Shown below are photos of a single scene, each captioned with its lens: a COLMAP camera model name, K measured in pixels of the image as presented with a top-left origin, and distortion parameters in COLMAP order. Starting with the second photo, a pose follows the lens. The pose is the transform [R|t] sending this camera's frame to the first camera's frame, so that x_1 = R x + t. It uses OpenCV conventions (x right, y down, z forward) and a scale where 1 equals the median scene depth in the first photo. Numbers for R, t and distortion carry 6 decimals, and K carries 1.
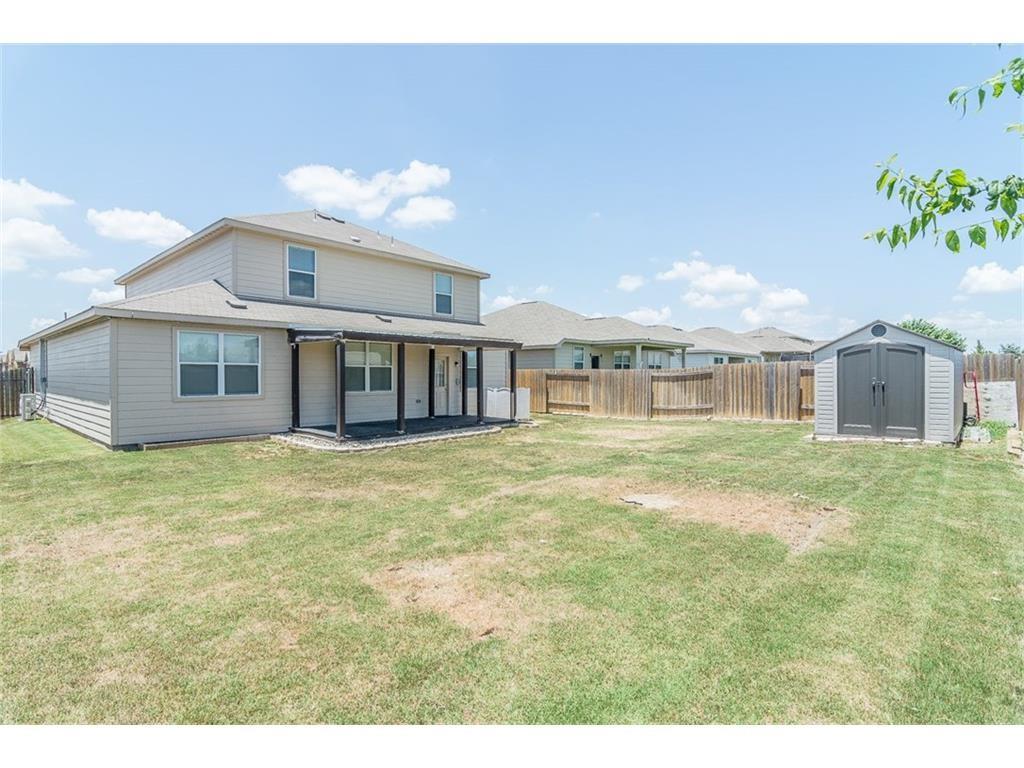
lens RADIAL K [[500.2, 0, 512.0], [0, 500.2, 384.0], [0, 0, 1]] dist [0.001544, 0.000420]
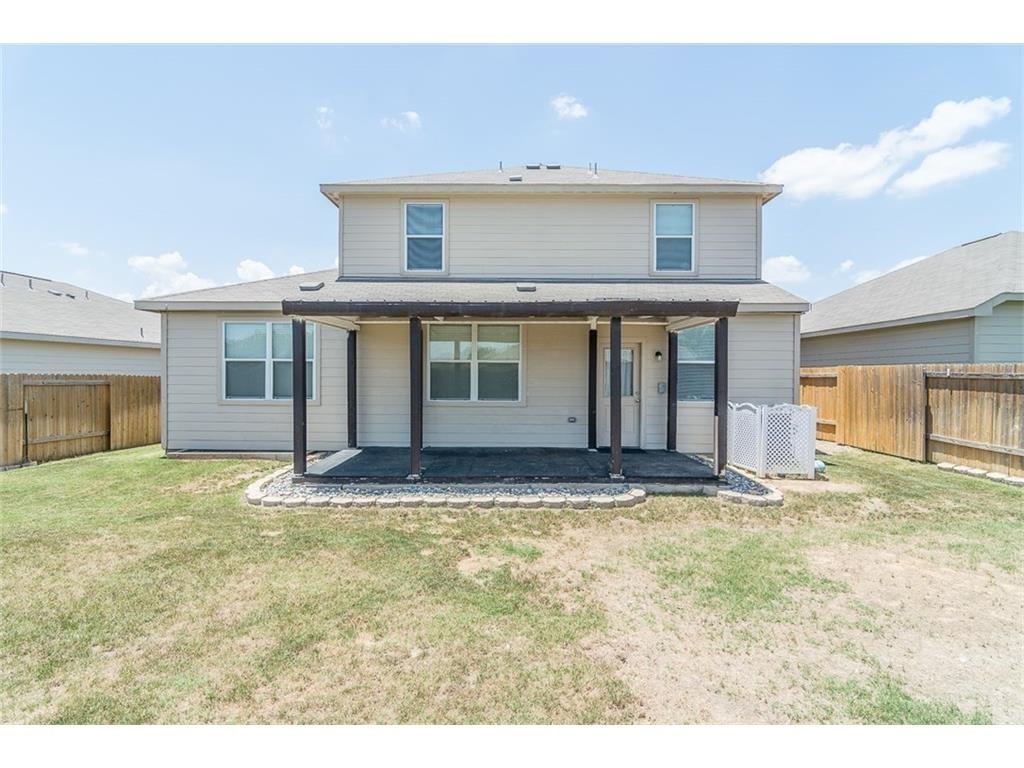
lens RADIAL K [[524.6, 0, 512.0], [0, 524.6, 384.0], [0, 0, 1]] dist [-0.001164, -0.000235]
pose [[0.659268, 0.006956, -0.751876, 0.216690], [-0.018560, 0.999803, -0.007025, -0.001985], [0.751679, 0.018587, 0.659267, 0.506422]]
